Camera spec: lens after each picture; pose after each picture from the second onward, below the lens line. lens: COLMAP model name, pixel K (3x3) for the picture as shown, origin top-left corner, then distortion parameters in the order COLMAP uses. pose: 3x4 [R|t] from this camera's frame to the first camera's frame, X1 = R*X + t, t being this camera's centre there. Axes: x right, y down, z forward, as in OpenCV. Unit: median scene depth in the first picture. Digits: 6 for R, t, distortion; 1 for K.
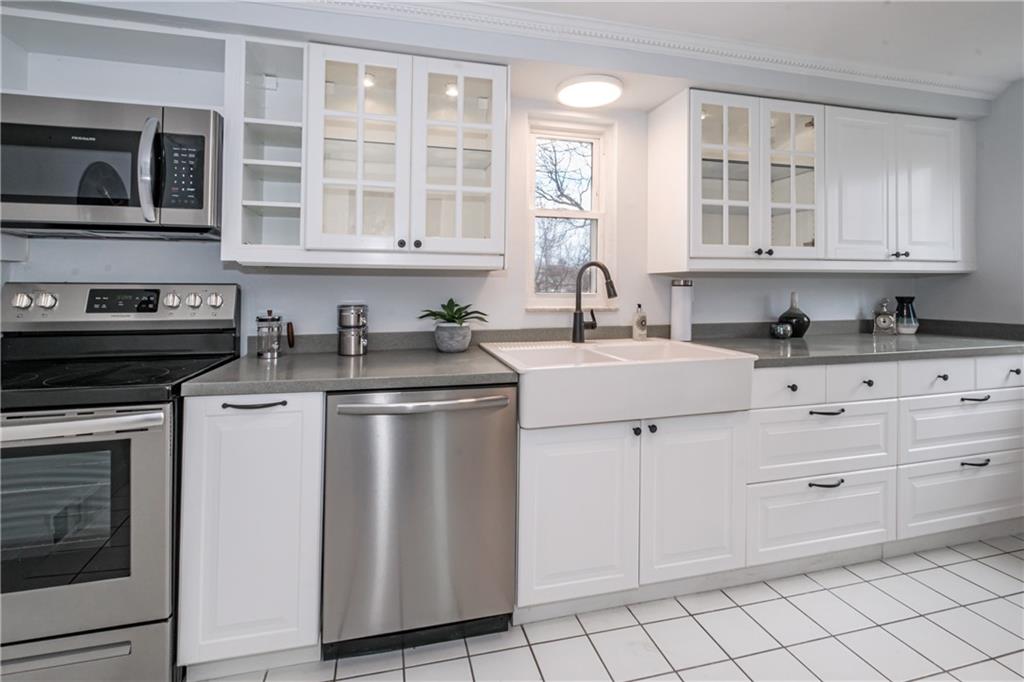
lens RADIAL K [[451.0, 0, 508.0], [0, 451.0, 296.3], [0, 0, 1]] dist [-0.003035, -0.000245]
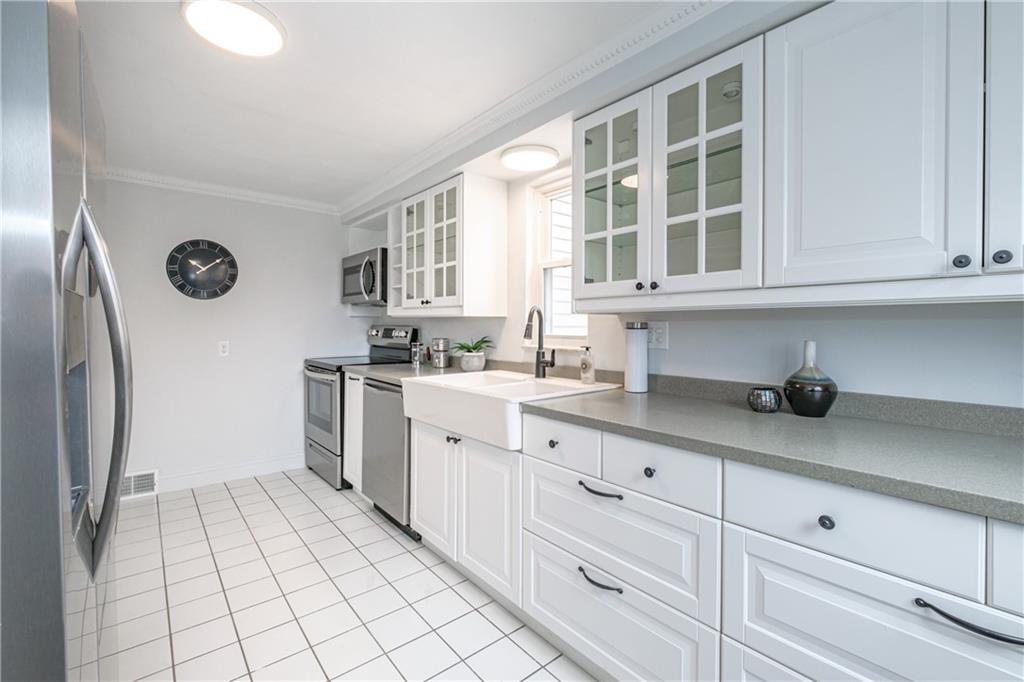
lens RADIAL K [[452.5, 0, 512.0], [0, 452.5, 341.0], [0, 0, 1]] dist [-0.003923, -0.000693]
pose [[0.431360, 0.033918, -0.901542, 1.155160], [-0.018074, 0.999417, 0.028953, -0.021623], [0.901999, 0.003805, 0.431721, 0.443997]]
